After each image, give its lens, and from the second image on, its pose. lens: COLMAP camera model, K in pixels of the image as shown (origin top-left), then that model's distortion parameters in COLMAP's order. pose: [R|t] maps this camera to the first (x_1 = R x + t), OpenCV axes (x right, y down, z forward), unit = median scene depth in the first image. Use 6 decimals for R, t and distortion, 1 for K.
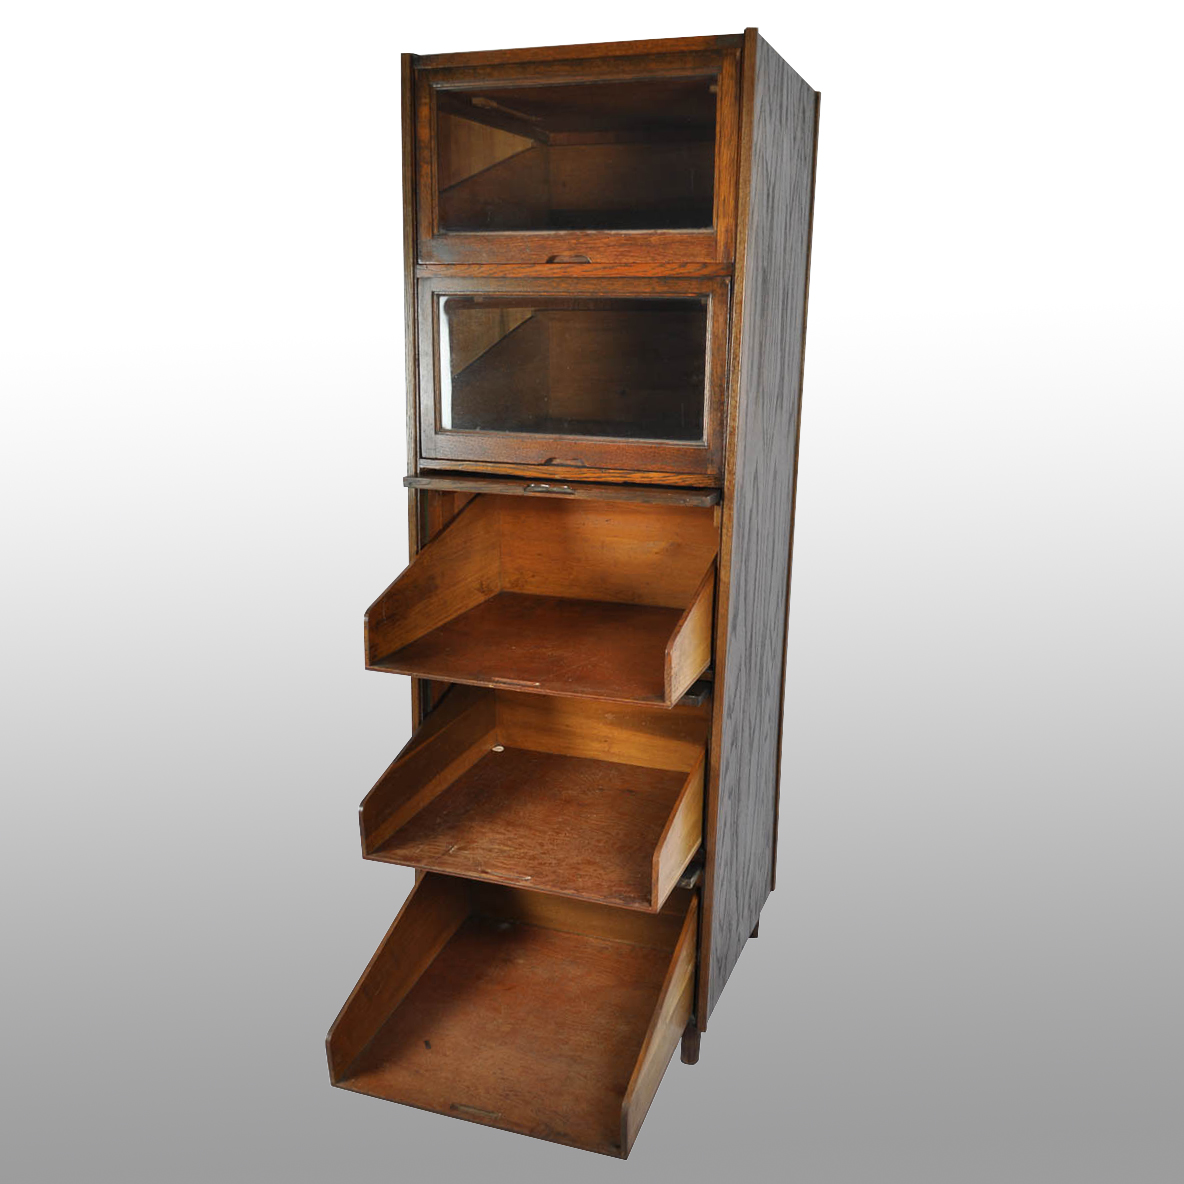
lens RADIAL K [[1200.7, 0, 591.7], [0, 1200.7, 594.4], [0, 0, 1]] dist [-0.003421, 0.000000]
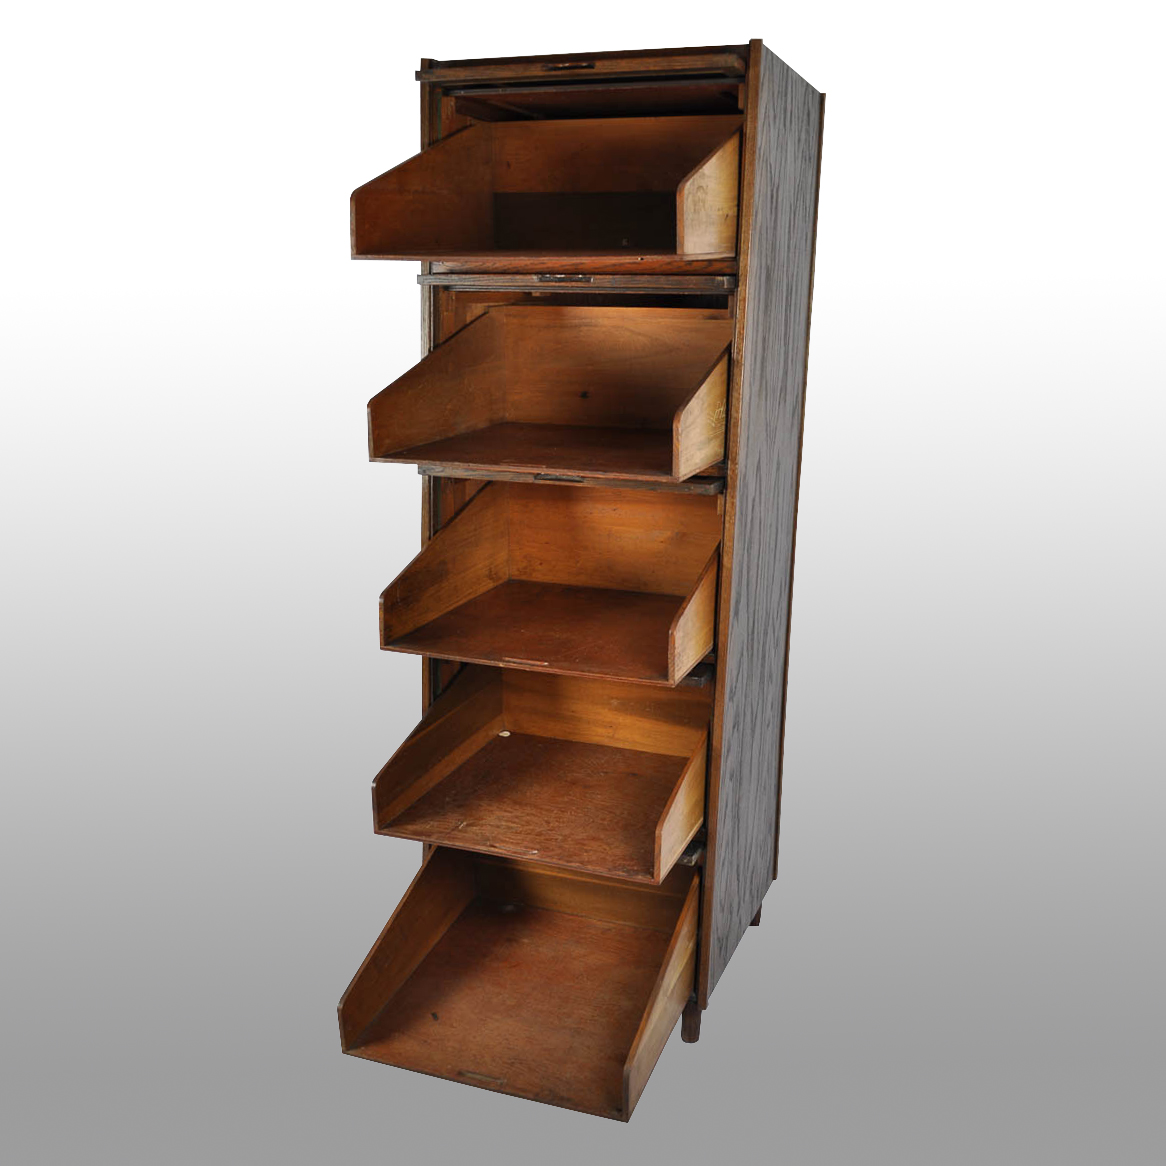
lens RADIAL K [[1260.1, 0, 583.7], [0, 1260.1, 584.7], [0, 0, 1]] dist [-0.000417, 0.000000]
pose [[0.999921, 0.008895, -0.008927, -0.003246], [-0.008988, 0.999906, -0.010368, 0.016336], [0.008833, 0.010448, 0.999906, -0.087113]]
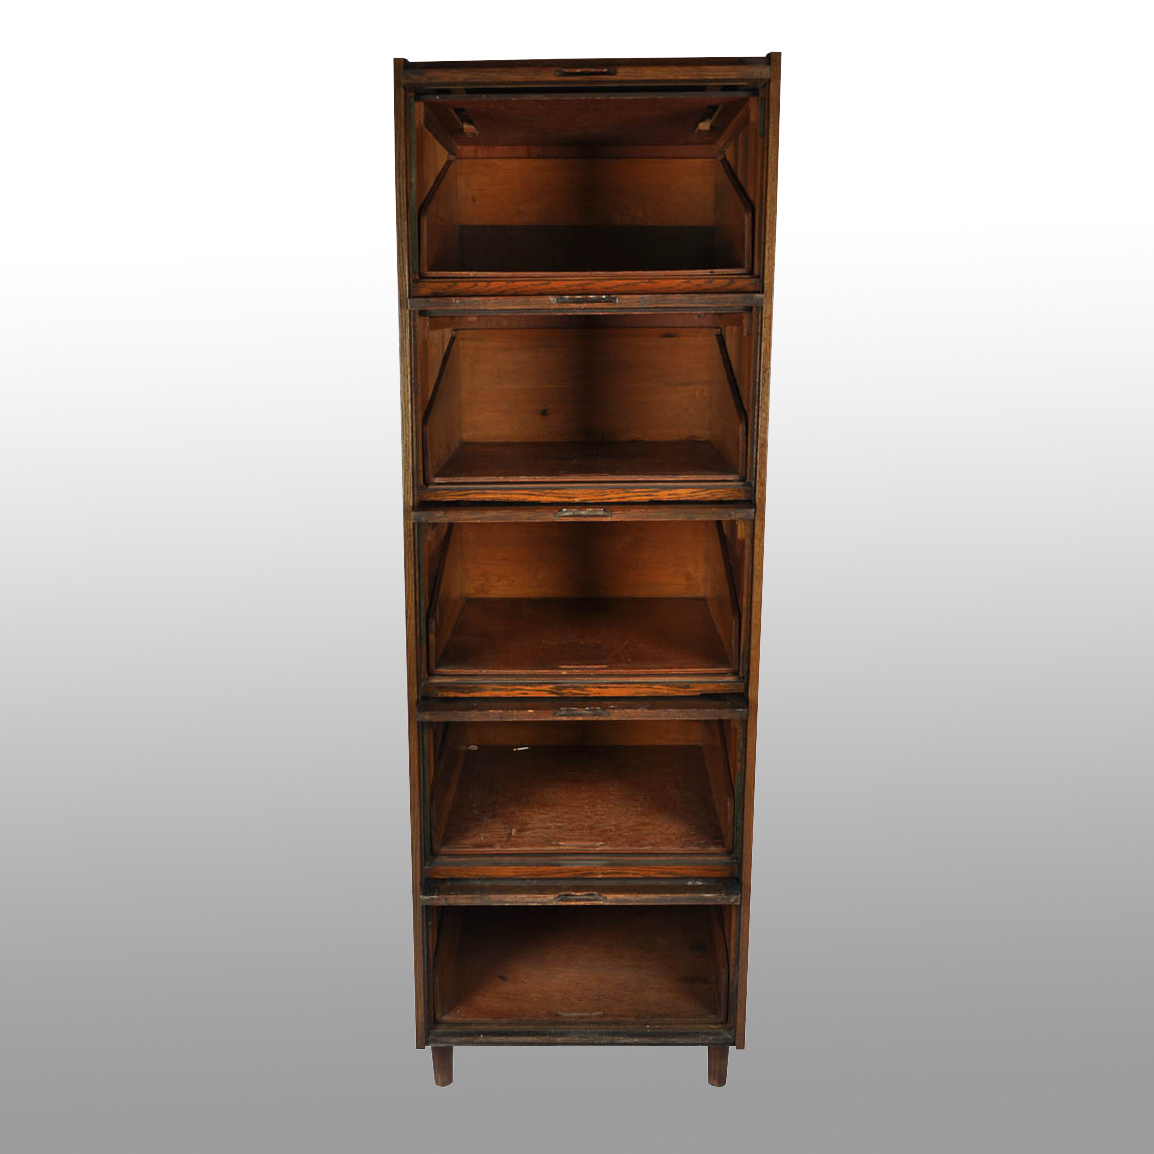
lens RADIAL K [[1247.2, 0, 574.7], [0, 1247.2, 576.3], [0, 0, 1]] dist [-0.000417, 0.000000]
pose [[0.943614, -0.083065, 0.320458, -0.357764], [0.094529, 0.995314, -0.020354, -0.016869], [-0.317266, 0.049499, 0.947044, 0.056793]]
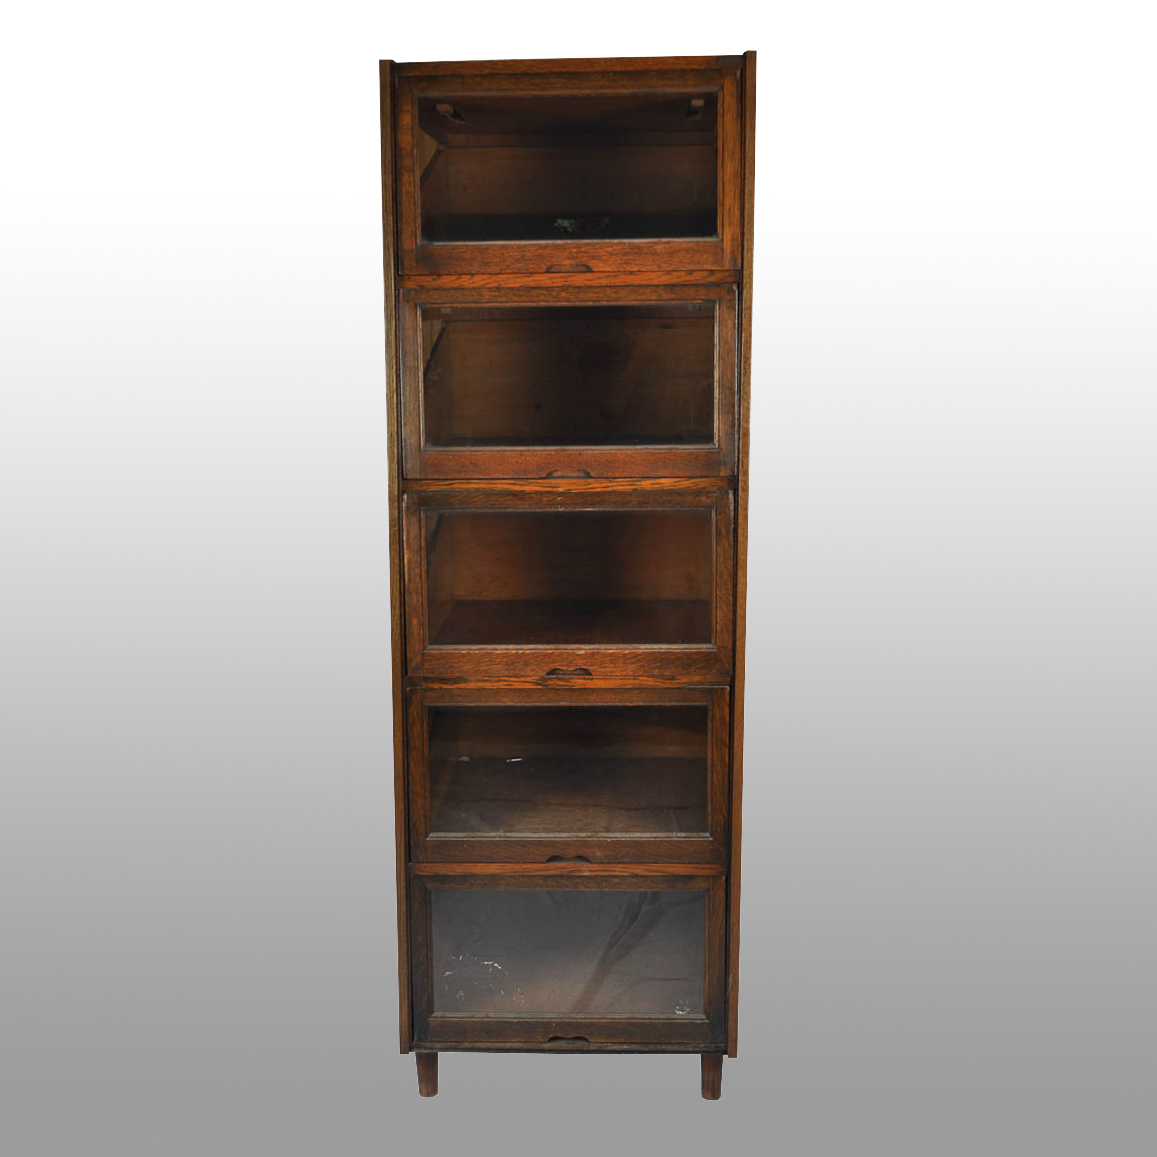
lens RADIAL K [[1568.4, 0, 577.1], [0, 1568.4, 576.7], [0, 0, 1]] dist [0.010039, 0.000000]
pose [[0.952551, -0.071845, 0.295777, -0.396954], [0.092649, 0.994071, -0.056915, 0.045351], [-0.289935, 0.081618, 0.953560, -0.204133]]
